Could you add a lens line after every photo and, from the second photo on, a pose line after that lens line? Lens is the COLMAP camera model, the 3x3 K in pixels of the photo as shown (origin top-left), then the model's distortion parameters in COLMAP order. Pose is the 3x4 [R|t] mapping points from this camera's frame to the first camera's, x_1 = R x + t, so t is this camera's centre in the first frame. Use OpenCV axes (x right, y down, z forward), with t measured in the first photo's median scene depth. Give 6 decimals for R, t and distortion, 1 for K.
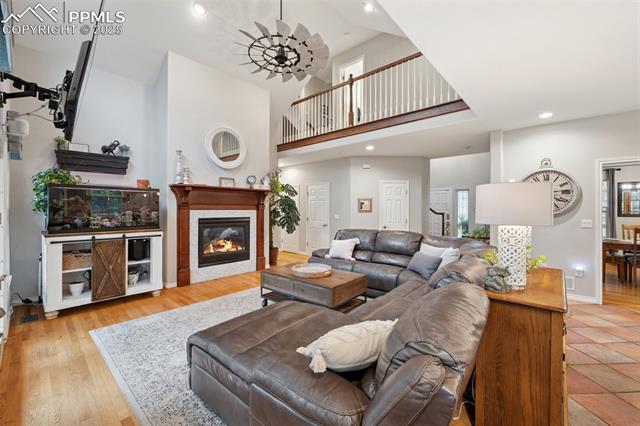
lens RADIAL K [[261.7, 0, 320.5], [0, 261.7, 211.1], [0, 0, 1]] dist [0.004061, 0.000424]
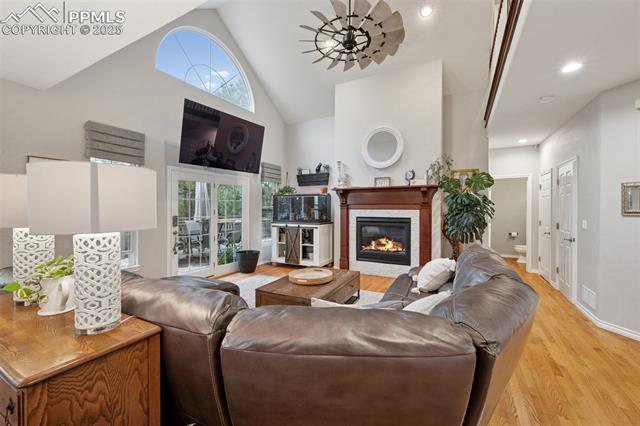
lens RADIAL K [[261.7, 0, 320.5], [0, 261.7, 211.1], [0, 0, 1]] dist [0.004061, 0.000424]
pose [[0.251921, 0.008634, -0.967709, 0.594579], [-0.008841, 0.999939, 0.006620, -0.003247], [0.967707, 0.006888, 0.251982, 0.562379]]
